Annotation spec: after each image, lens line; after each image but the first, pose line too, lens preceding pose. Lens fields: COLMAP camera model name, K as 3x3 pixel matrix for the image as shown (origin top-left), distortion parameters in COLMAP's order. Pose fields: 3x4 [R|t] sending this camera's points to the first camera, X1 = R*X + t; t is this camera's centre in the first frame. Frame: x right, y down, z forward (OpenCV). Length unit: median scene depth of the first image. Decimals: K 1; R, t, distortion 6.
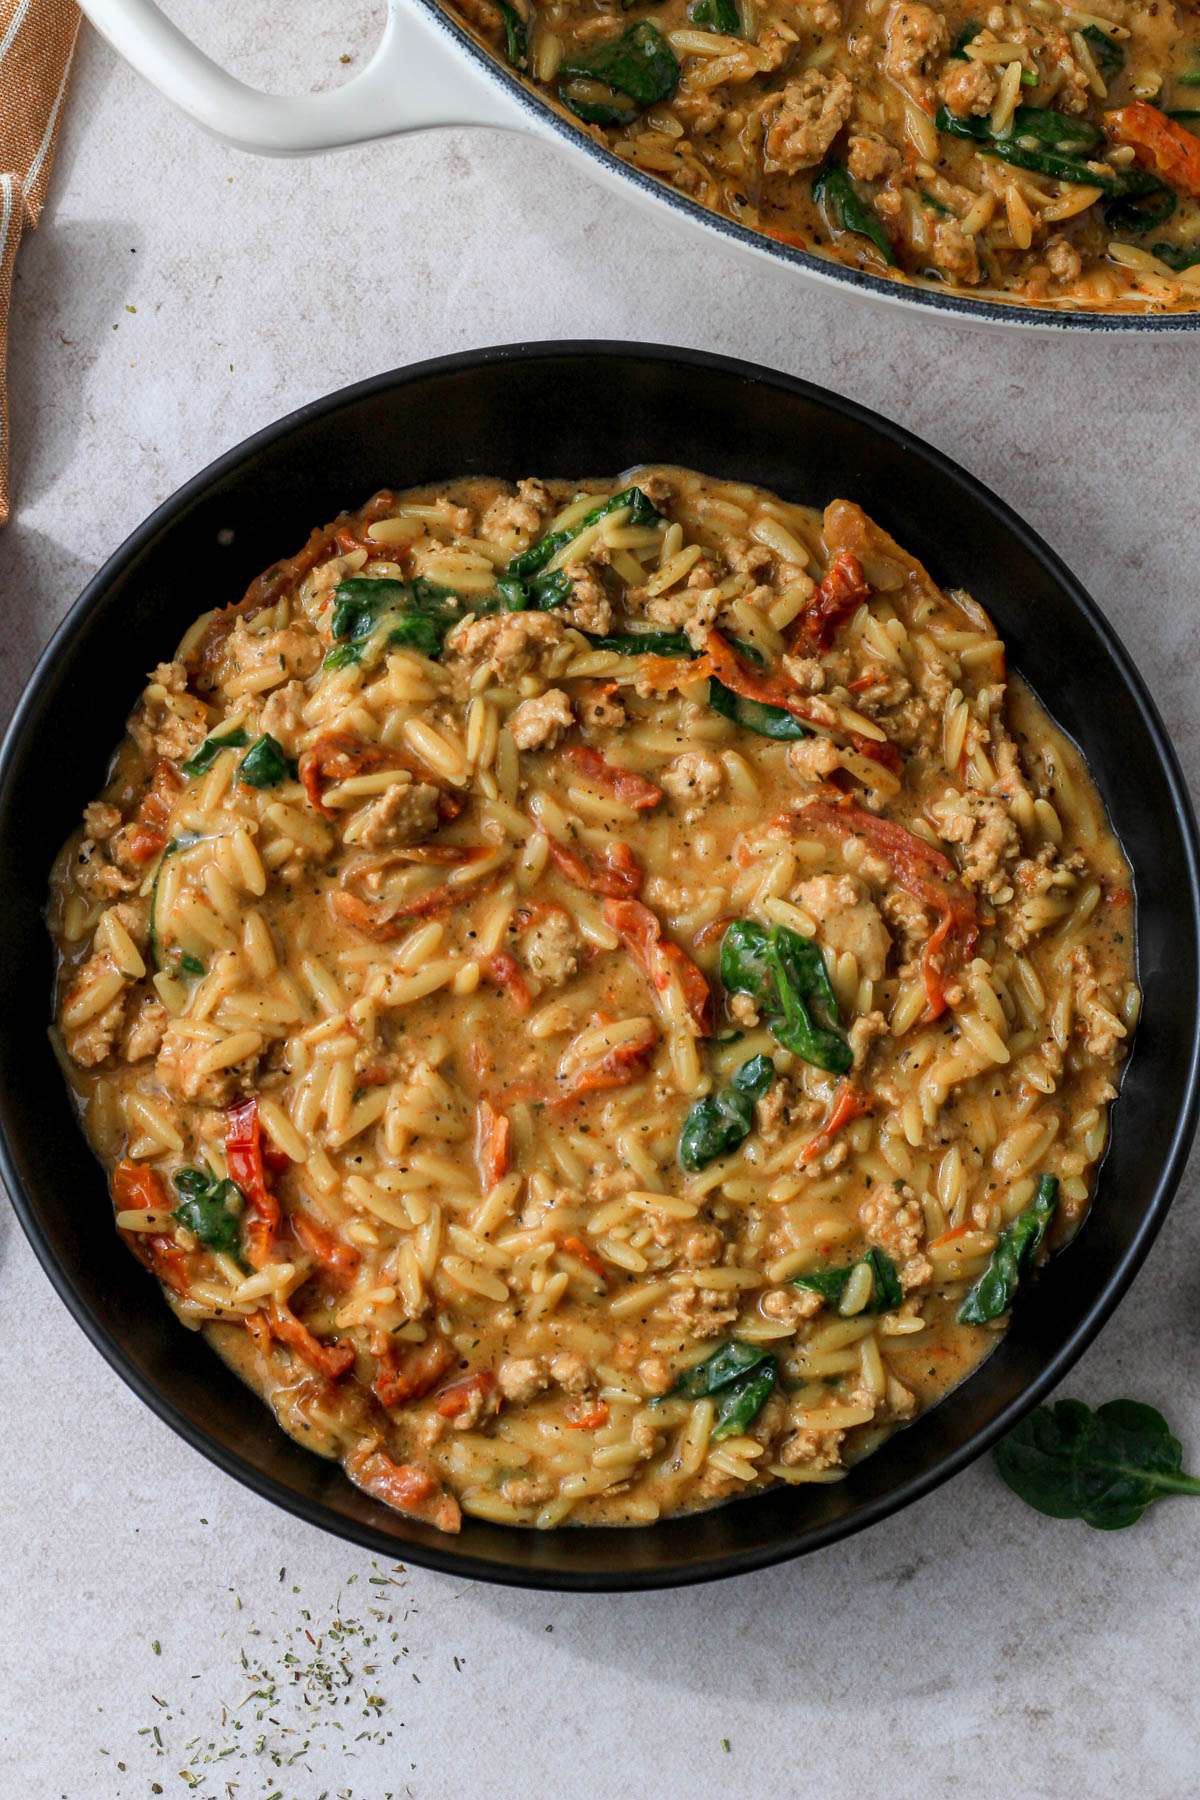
lens RADIAL K [[4301.1, 0, 605.5], [0, 4301.1, 899.9], [0, 0, 1]] dist [-0.158177, 0.000000]
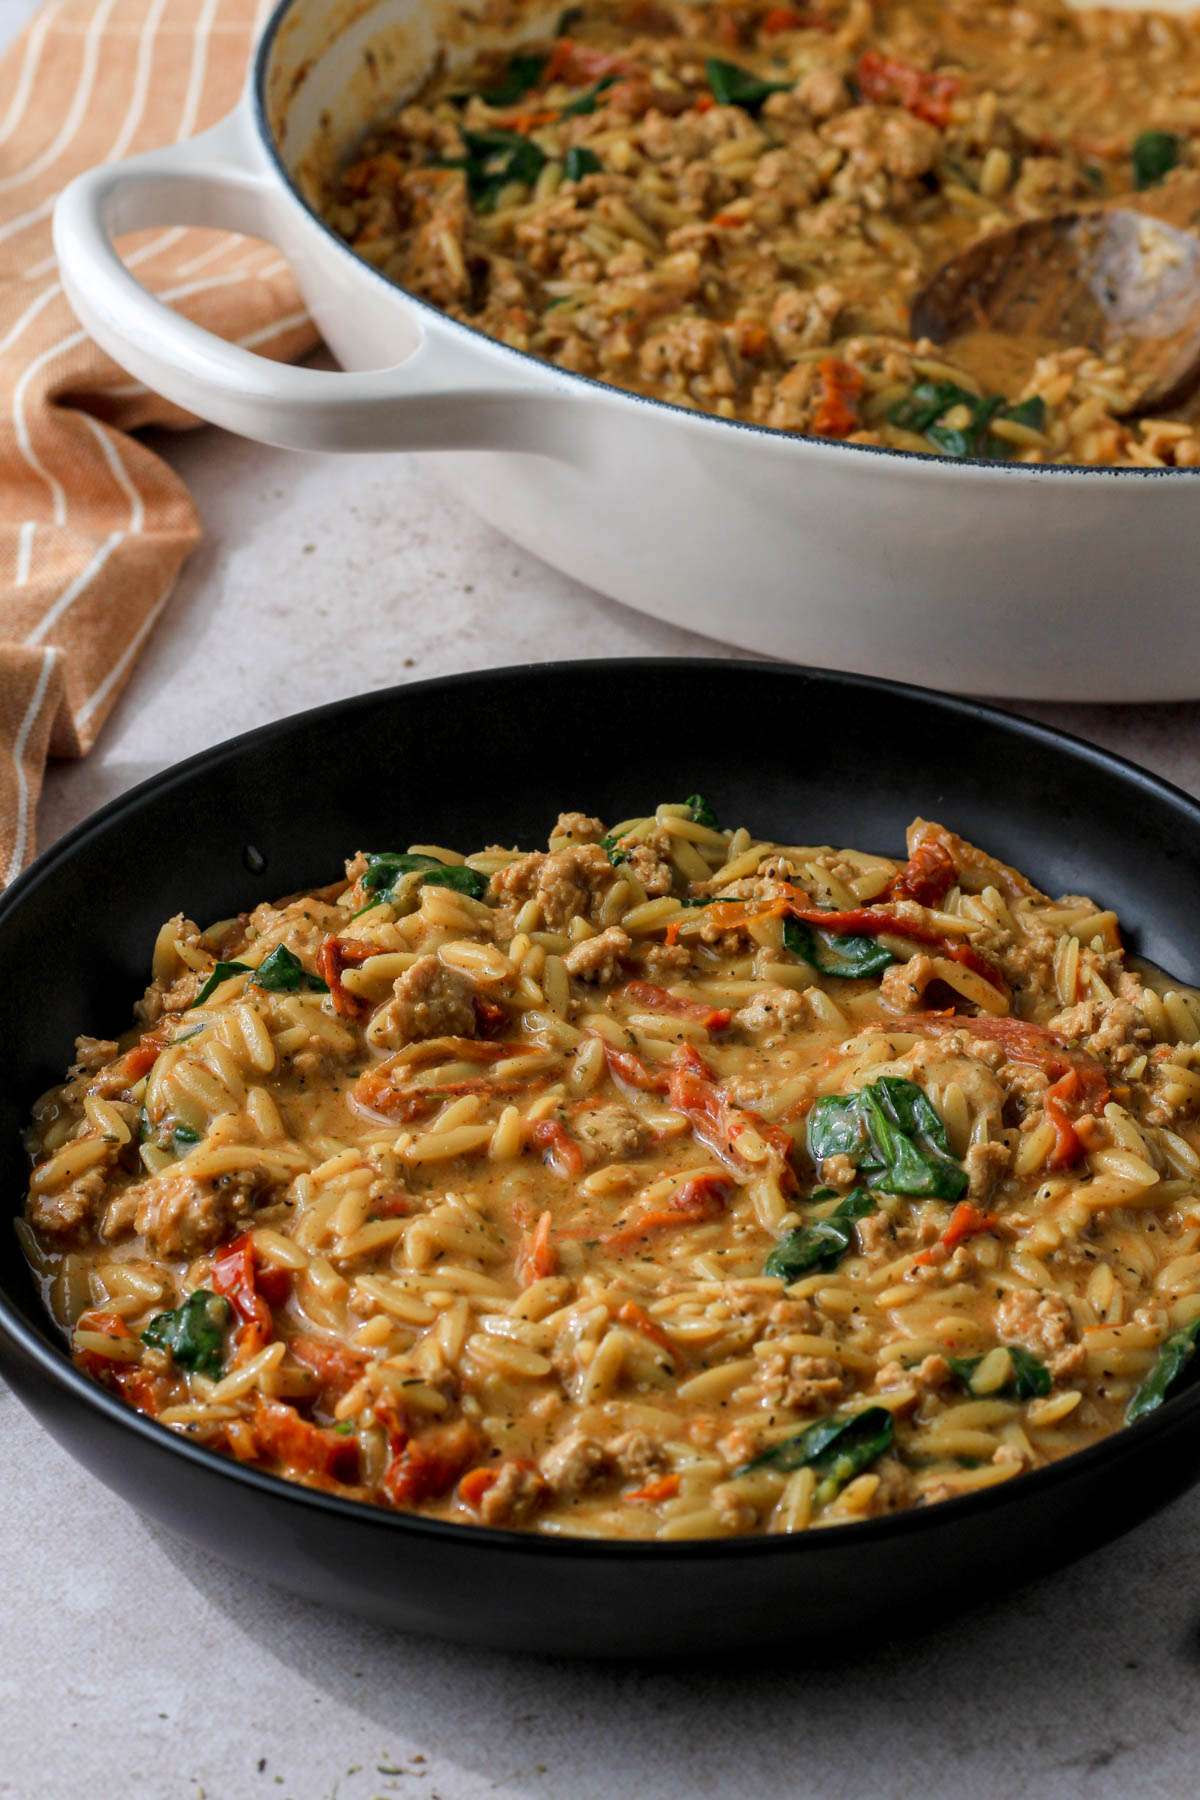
lens RADIAL K [[4301.1, 0, 596.1], [0, 4301.1, 901.0], [0, 0, 1]] dist [-0.158177, 0.000000]
pose [[0.995456, -0.075778, -0.057656, 0.037625], [0.010451, 0.688808, -0.724869, 0.597875], [0.094643, 0.720973, 0.686470, 0.383193]]
